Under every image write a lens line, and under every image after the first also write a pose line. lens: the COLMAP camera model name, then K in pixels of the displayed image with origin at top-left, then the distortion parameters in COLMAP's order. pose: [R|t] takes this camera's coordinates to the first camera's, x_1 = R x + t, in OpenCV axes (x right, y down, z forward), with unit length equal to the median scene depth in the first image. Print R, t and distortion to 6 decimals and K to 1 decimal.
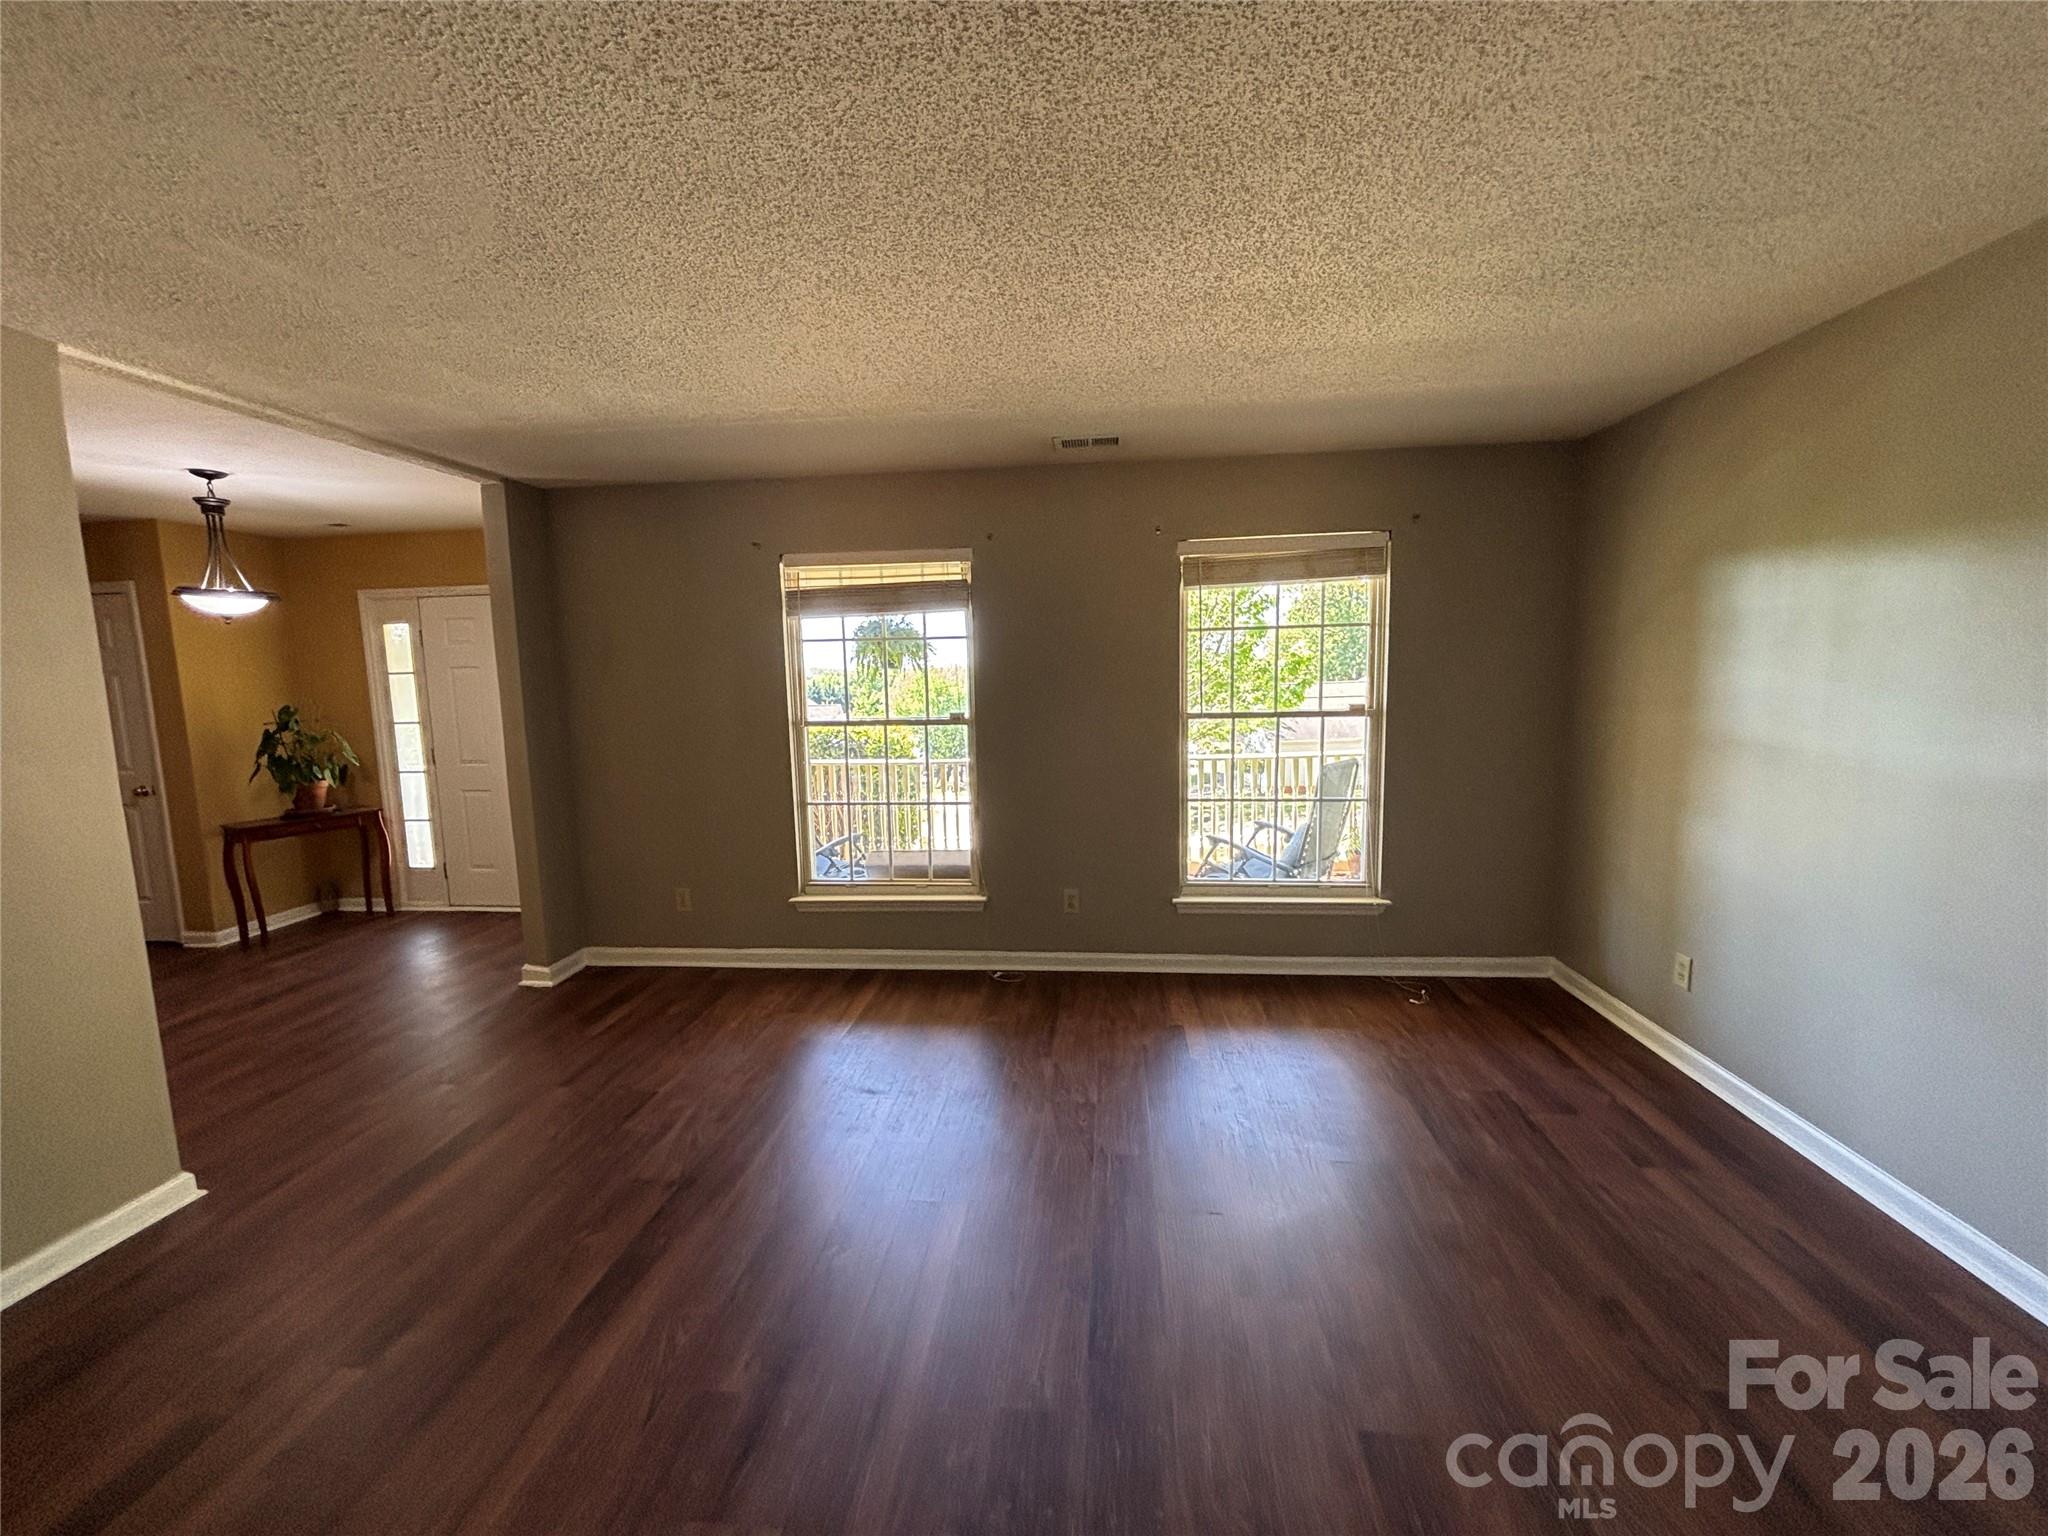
lens RADIAL K [[834.9, 0, 1023.3], [0, 834.9, 773.7], [0, 0, 1]] dist [0.011845, -0.008109]
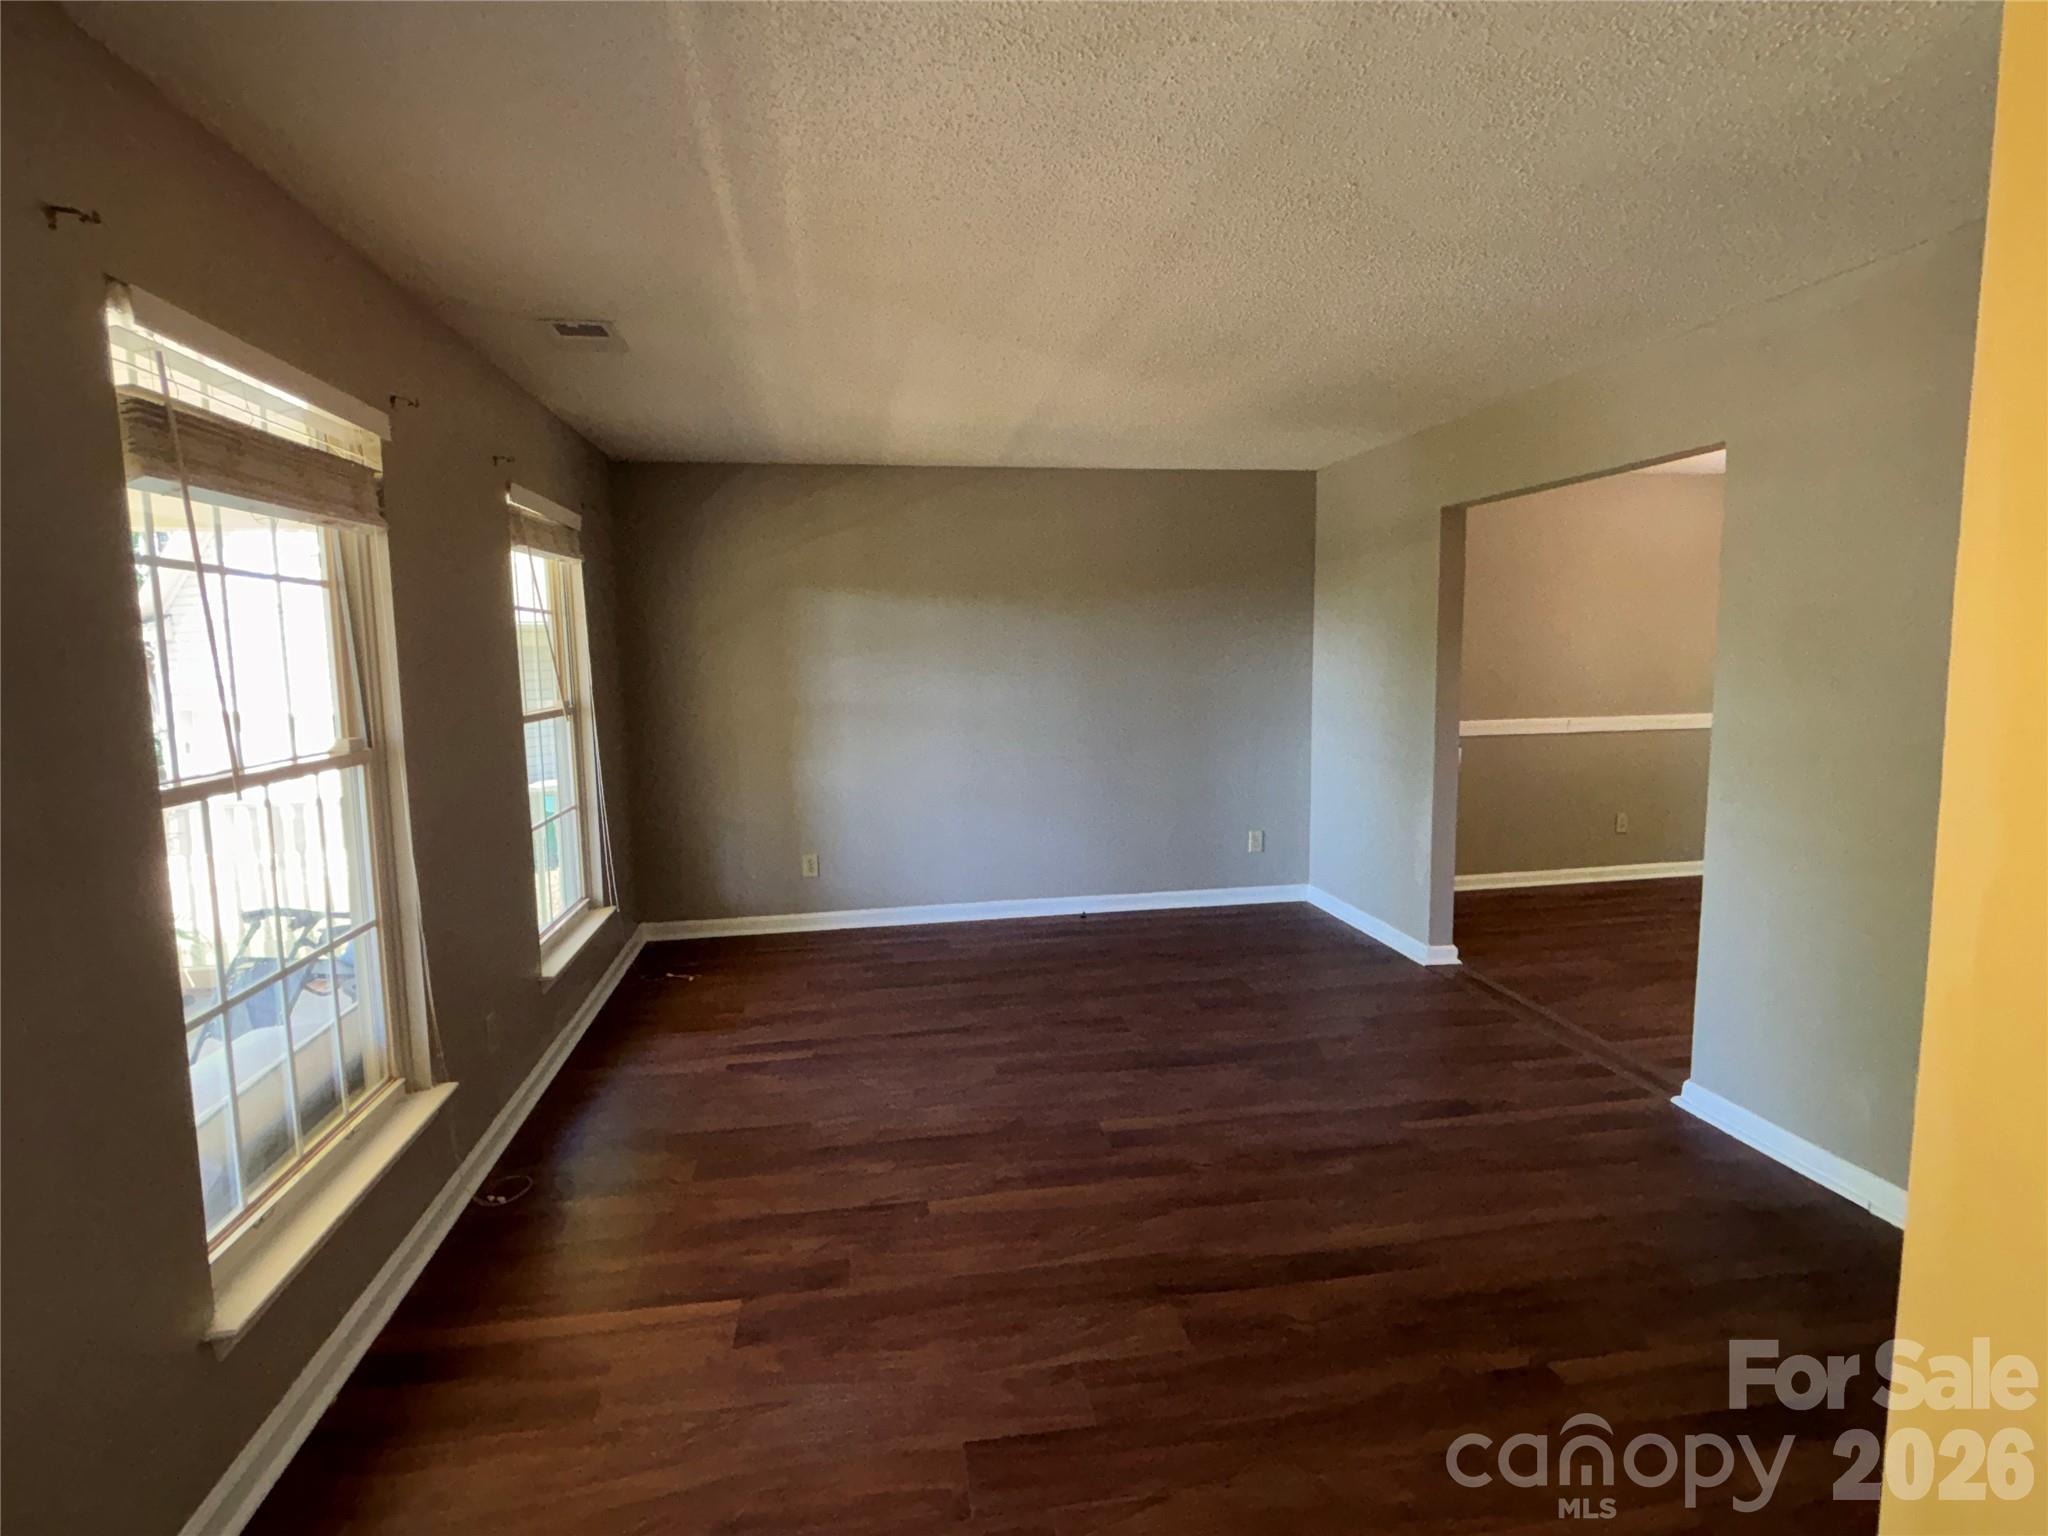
lens RADIAL K [[1029.3, 0, 1026.4], [0, 1029.3, 767.3], [0, 0, 1]] dist [0.001149, 0.000144]
pose [[-0.256804, -0.087130, 0.962528, -0.865243], [0.139456, 0.982165, 0.126115, -0.089364], [-0.956349, 0.166617, -0.240073, 0.887090]]
